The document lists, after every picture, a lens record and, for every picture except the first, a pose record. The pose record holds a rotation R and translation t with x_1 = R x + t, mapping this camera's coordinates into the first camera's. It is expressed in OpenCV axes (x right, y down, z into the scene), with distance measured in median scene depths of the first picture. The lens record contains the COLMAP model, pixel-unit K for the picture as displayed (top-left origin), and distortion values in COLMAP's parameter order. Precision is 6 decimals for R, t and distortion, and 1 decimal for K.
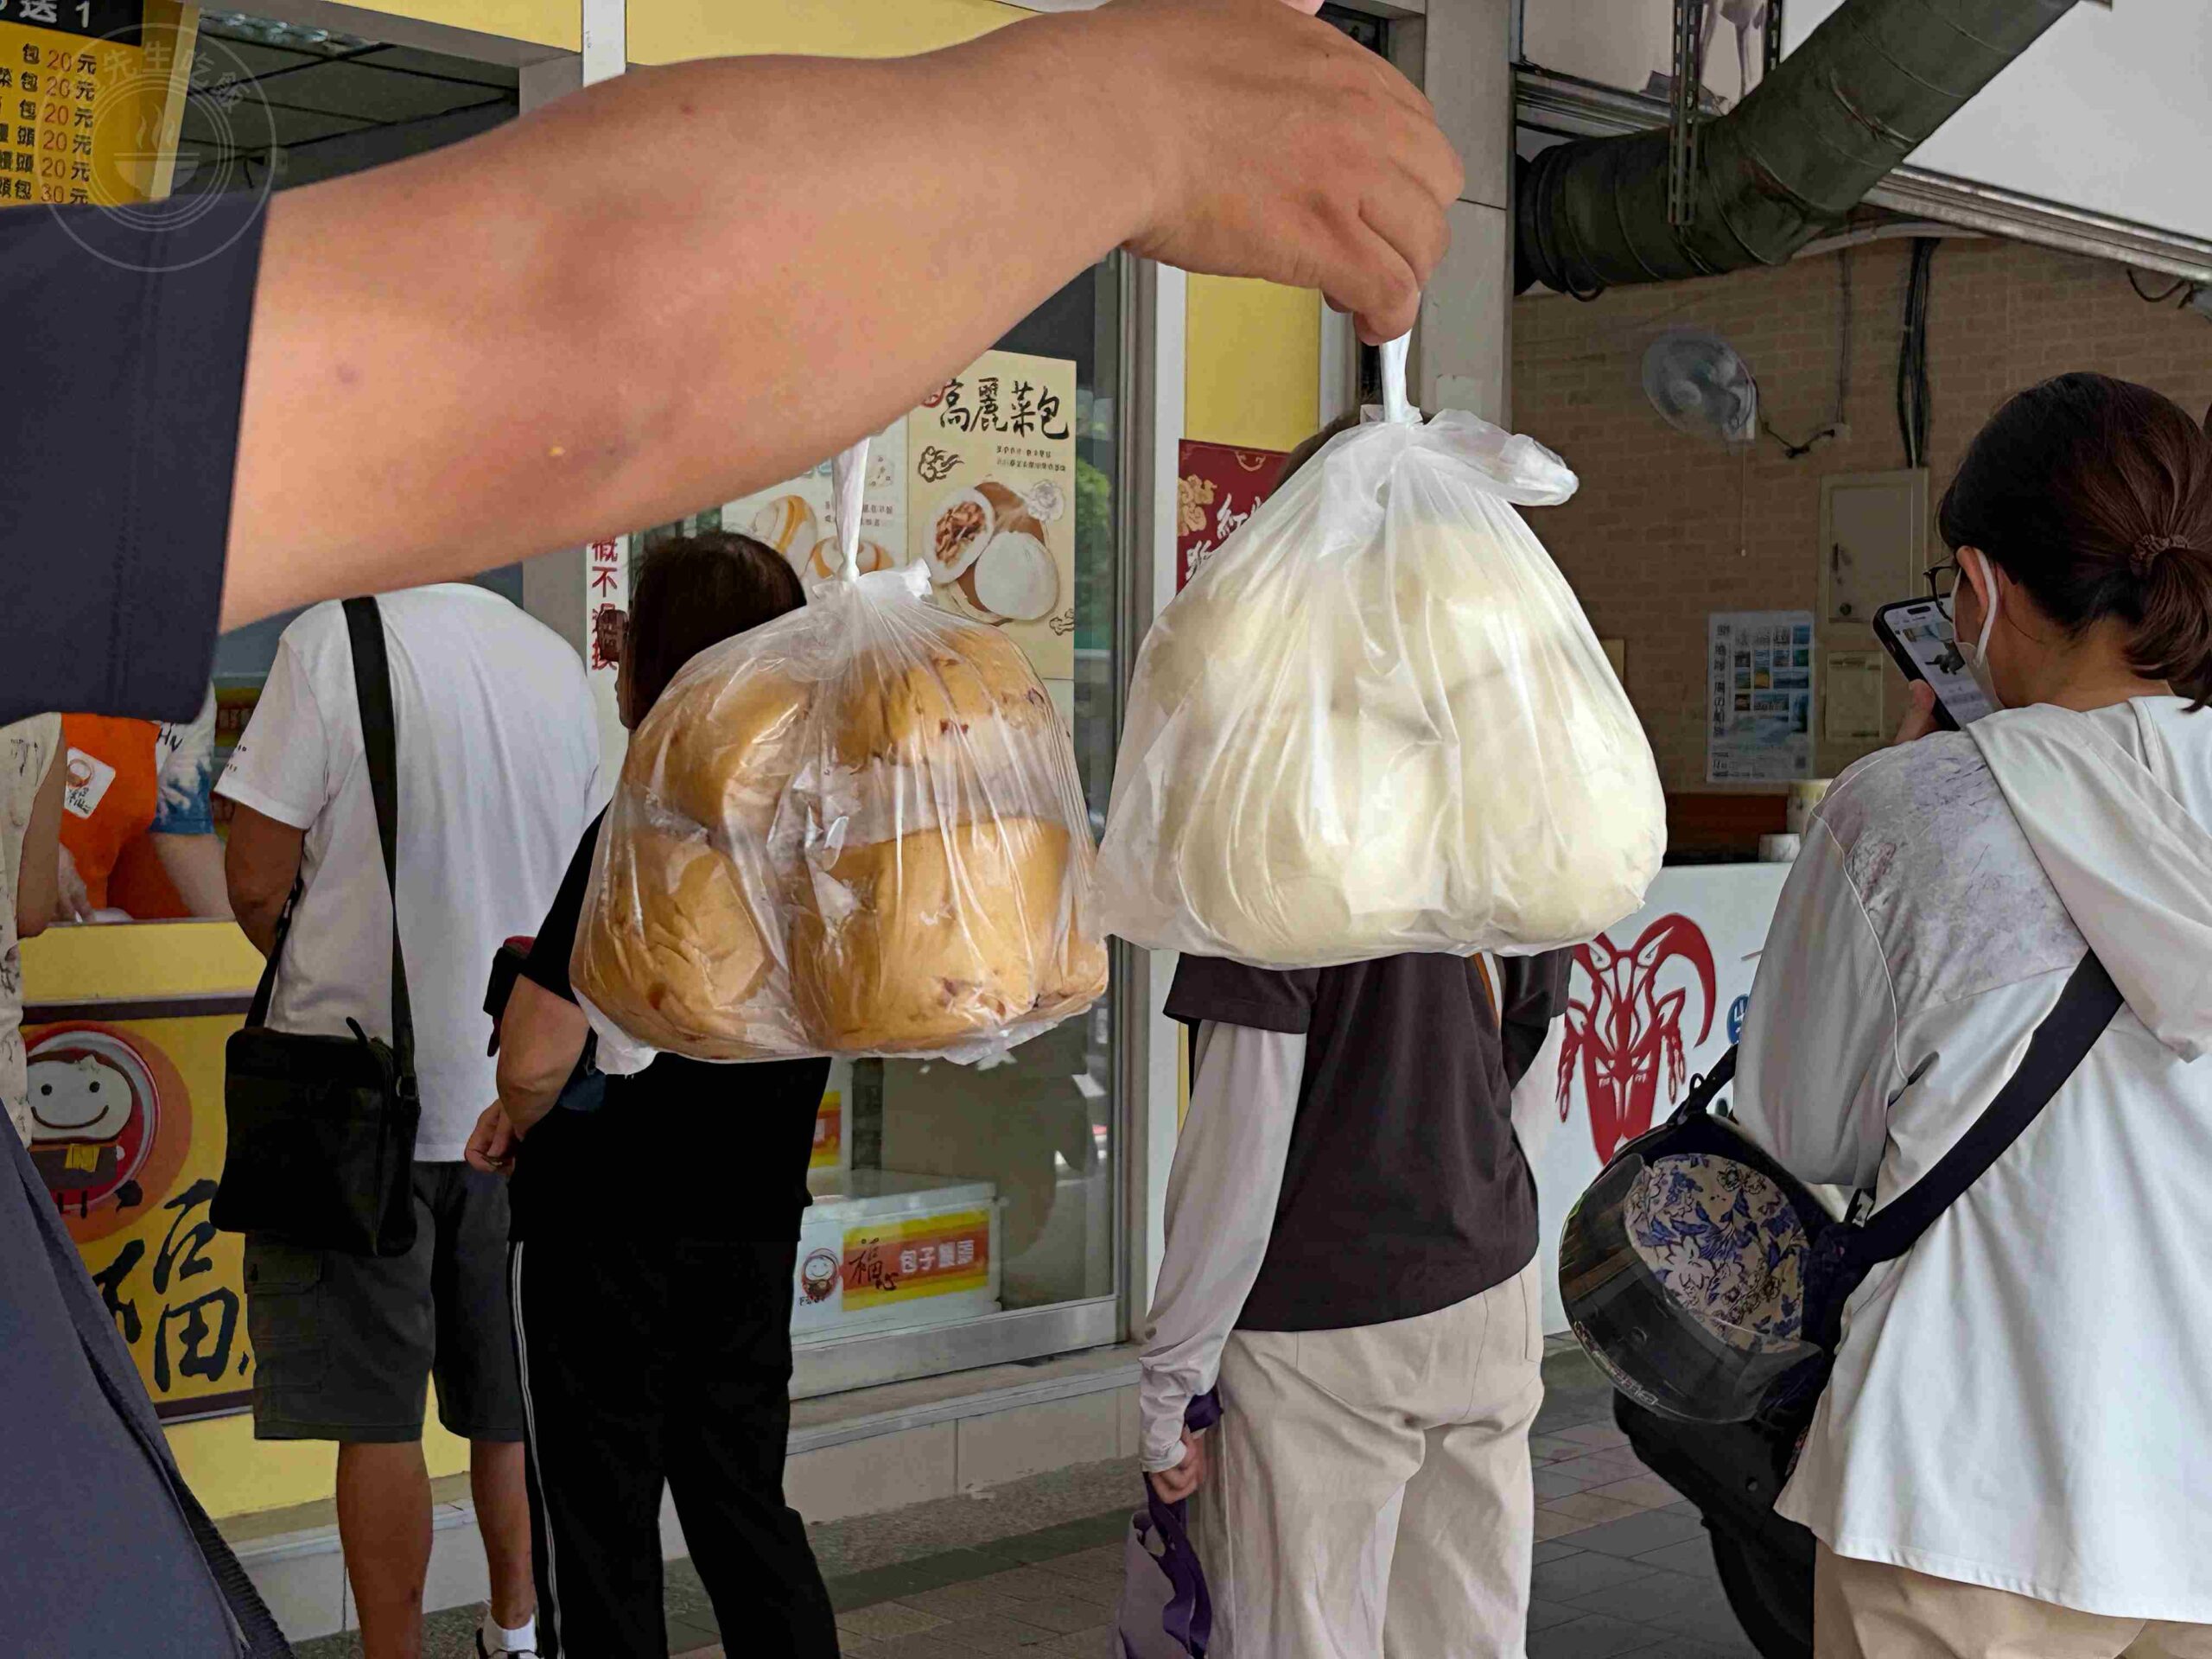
lens RADIAL K [[3268.0, 0, 1089.9], [0, 3268.0, 820.5], [0, 0, 1]] dist [0.122391, 0.000000]
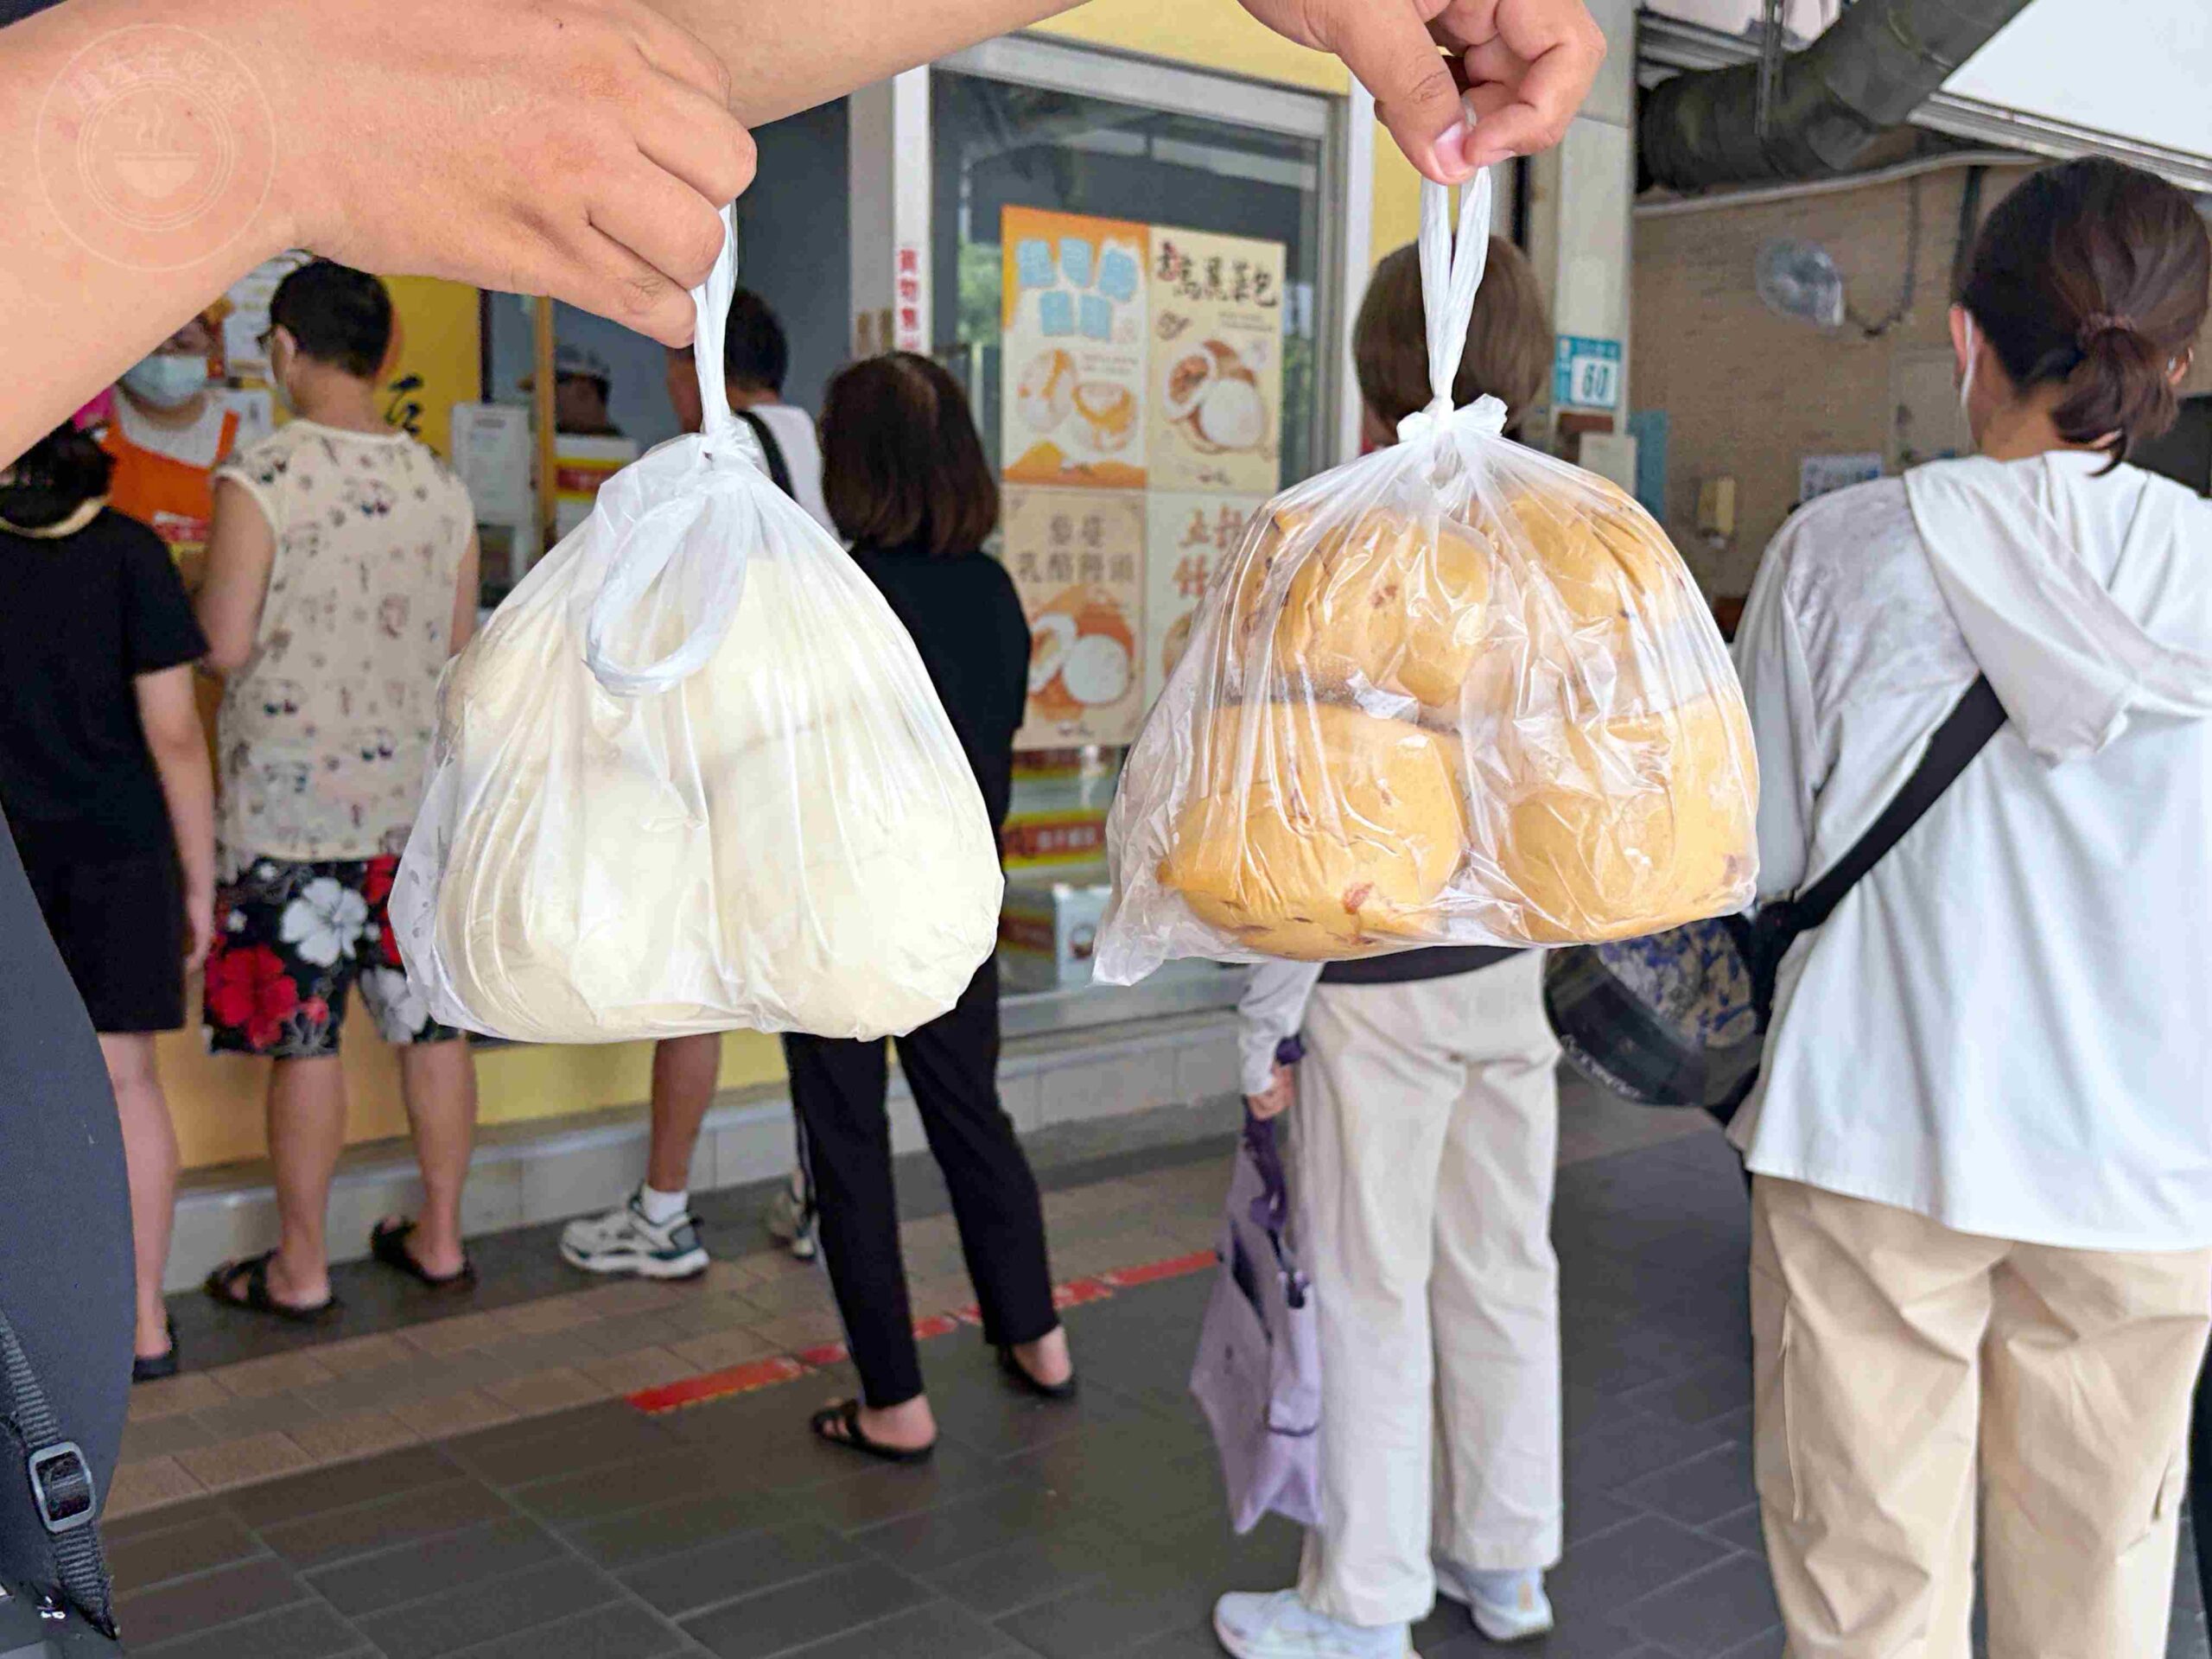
lens RADIAL K [[2360.4, 0, 1151.7], [0, 2360.4, 854.6], [0, 0, 1]] dist [0.031822, 0.000000]
pose [[0.996158, 0.016414, -0.086028, 0.028280], [-0.008006, 0.995233, 0.097192, 0.008712], [0.087213, -0.096130, 0.991541, 0.047275]]
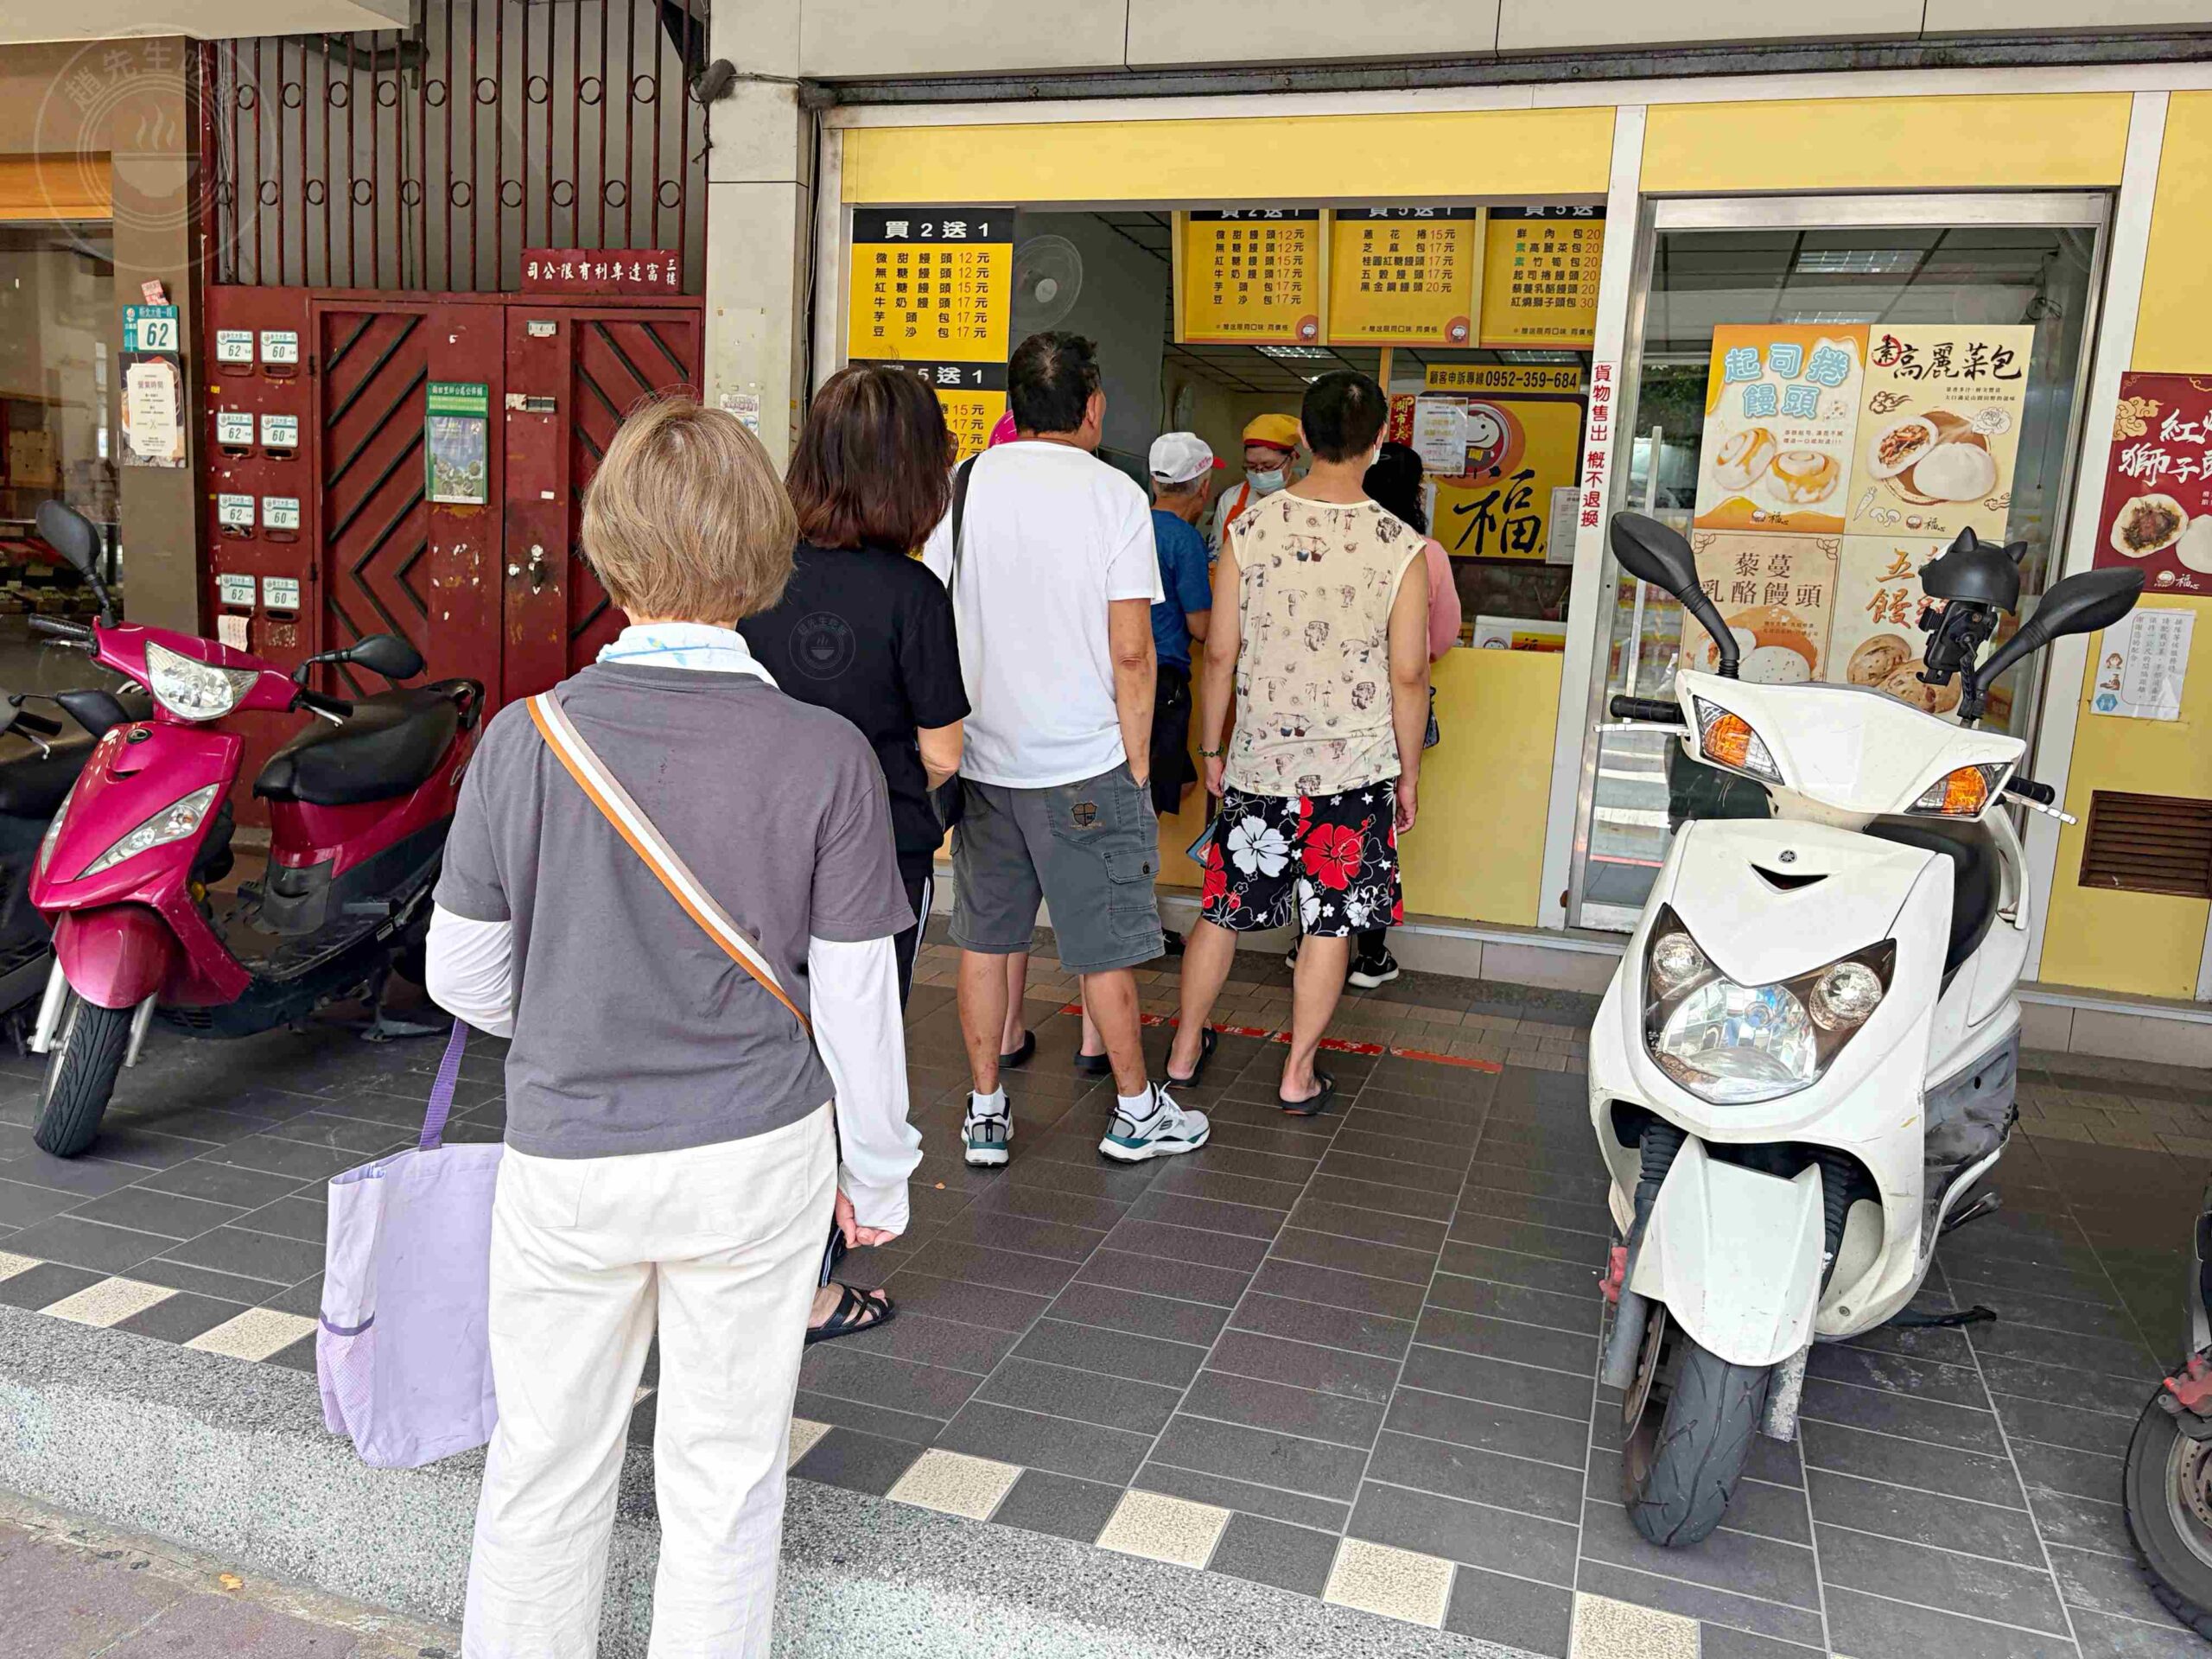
lens RADIAL K [[1706.4, 0, 1104.7], [0, 1706.4, 850.7], [0, 0, 1]] dist [0.029875, -0.033610]
pose [[0.429095, 0.158765, -0.889197, 0.552379], [-0.068900, 0.987316, 0.143035, 0.014265], [0.900628, -0.000110, 0.434591, 0.275874]]
